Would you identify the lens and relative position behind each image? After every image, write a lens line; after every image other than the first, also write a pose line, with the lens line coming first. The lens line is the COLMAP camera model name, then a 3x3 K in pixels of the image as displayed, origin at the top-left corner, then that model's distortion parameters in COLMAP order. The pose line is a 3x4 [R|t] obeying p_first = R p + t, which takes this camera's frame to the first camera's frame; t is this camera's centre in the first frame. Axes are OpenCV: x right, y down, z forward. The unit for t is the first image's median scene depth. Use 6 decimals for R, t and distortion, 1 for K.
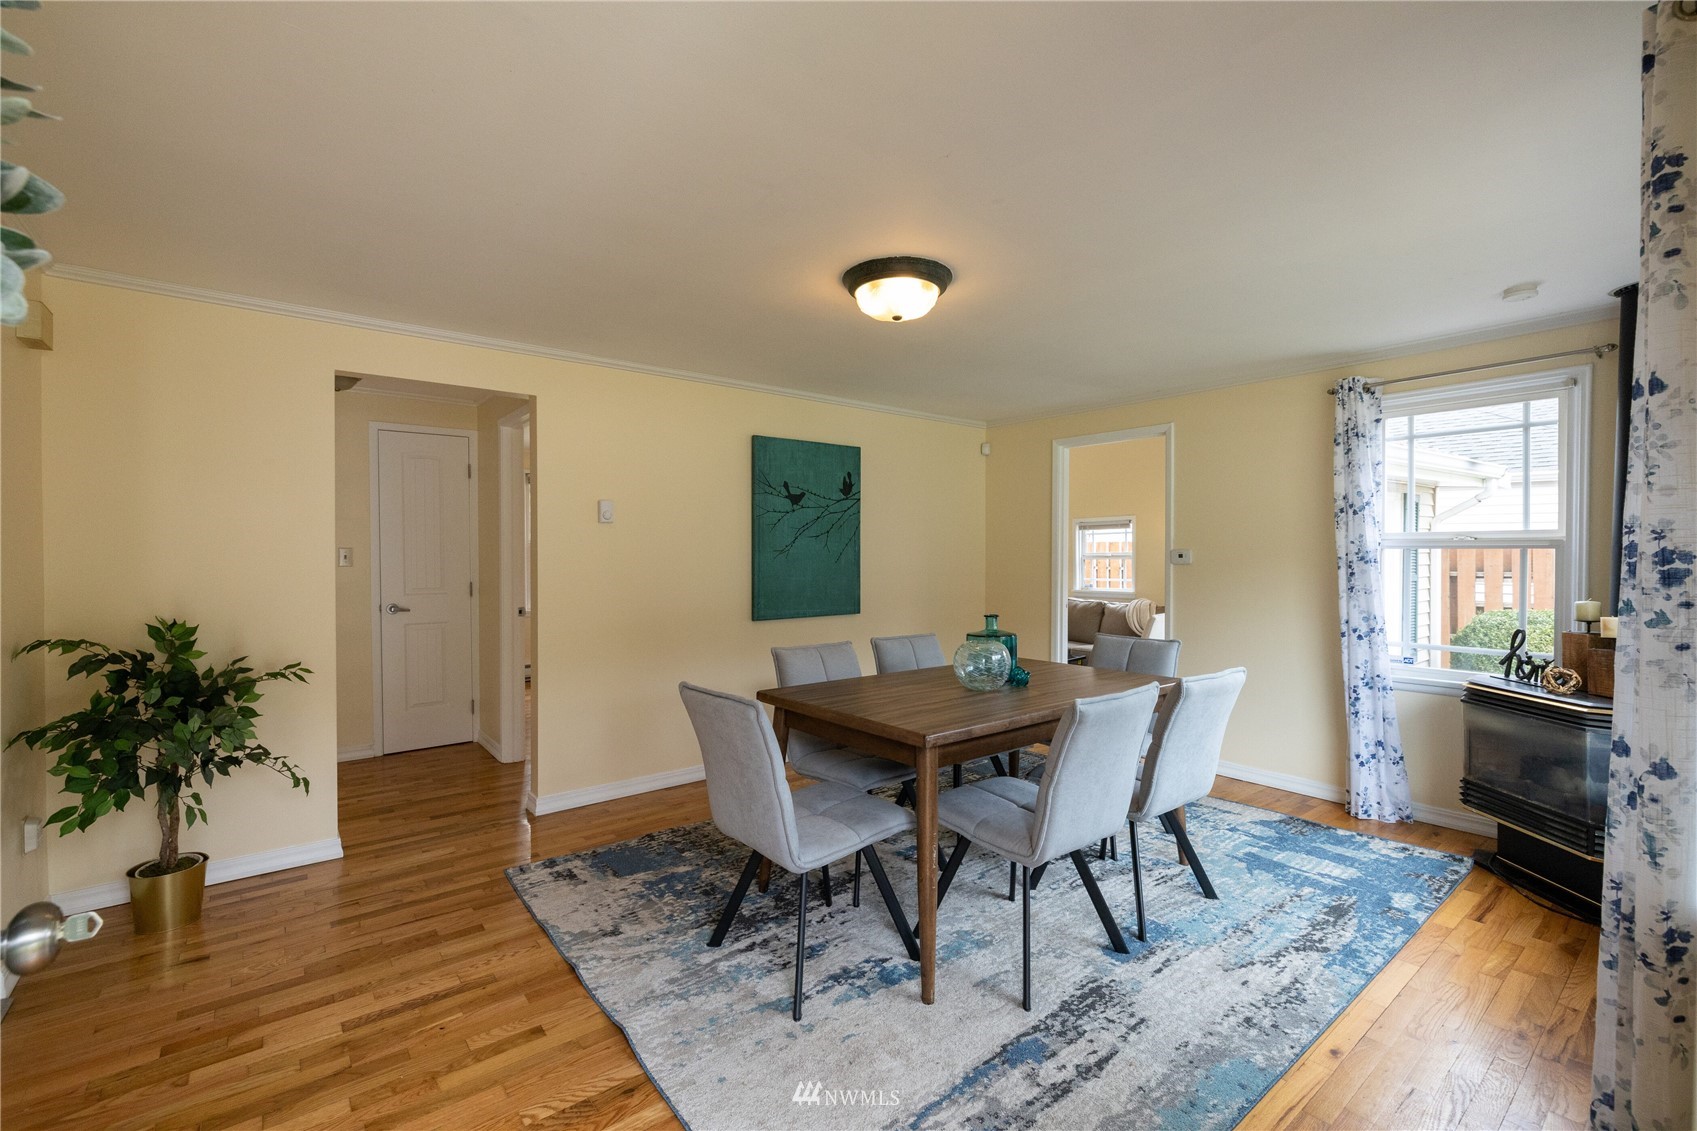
lens RADIAL K [[738.2, 0, 843.4], [0, 738.2, 540.6], [0, 0, 1]] dist [-0.001679, -0.000125]
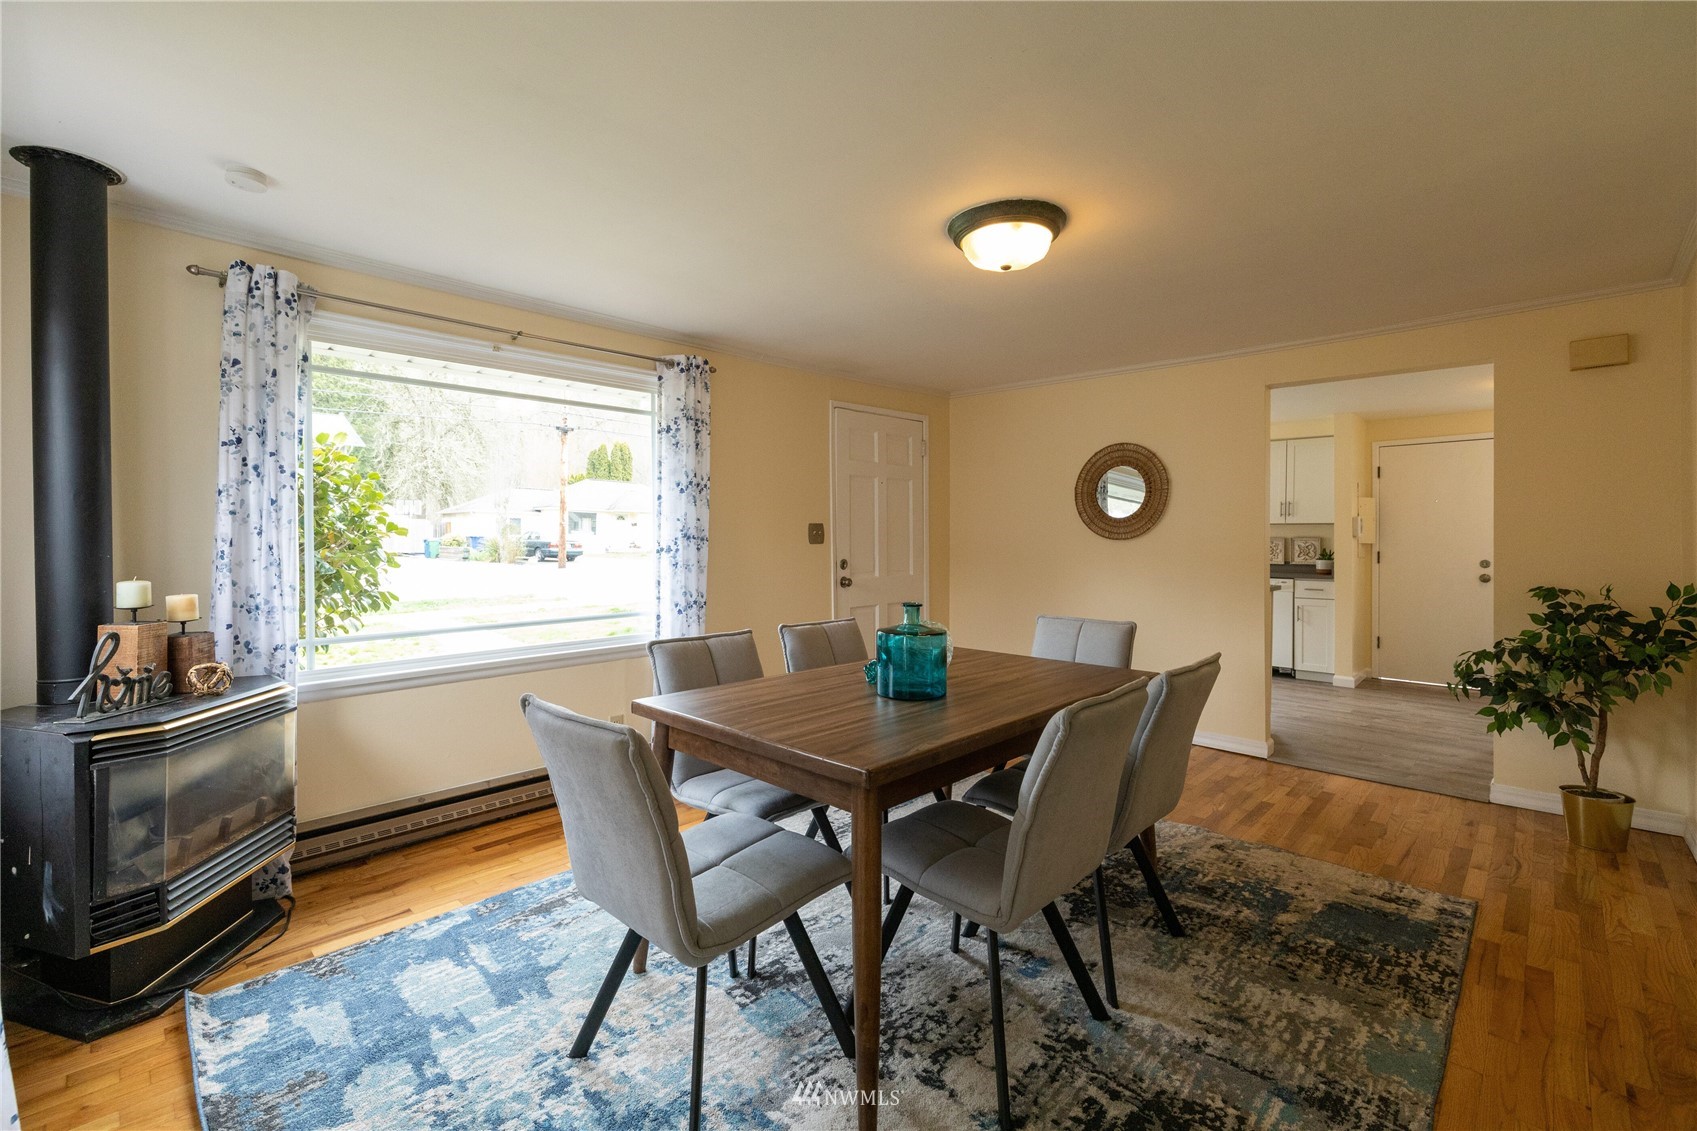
lens RADIAL K [[738.2, 0, 843.4], [0, 738.2, 540.6], [0, 0, 1]] dist [-0.001679, -0.000125]
pose [[-0.991061, 0.000593, -0.133406, 0.375036], [0.003749, 0.999719, -0.023407, 0.052624], [0.133354, -0.023698, -0.990785, 1.776750]]
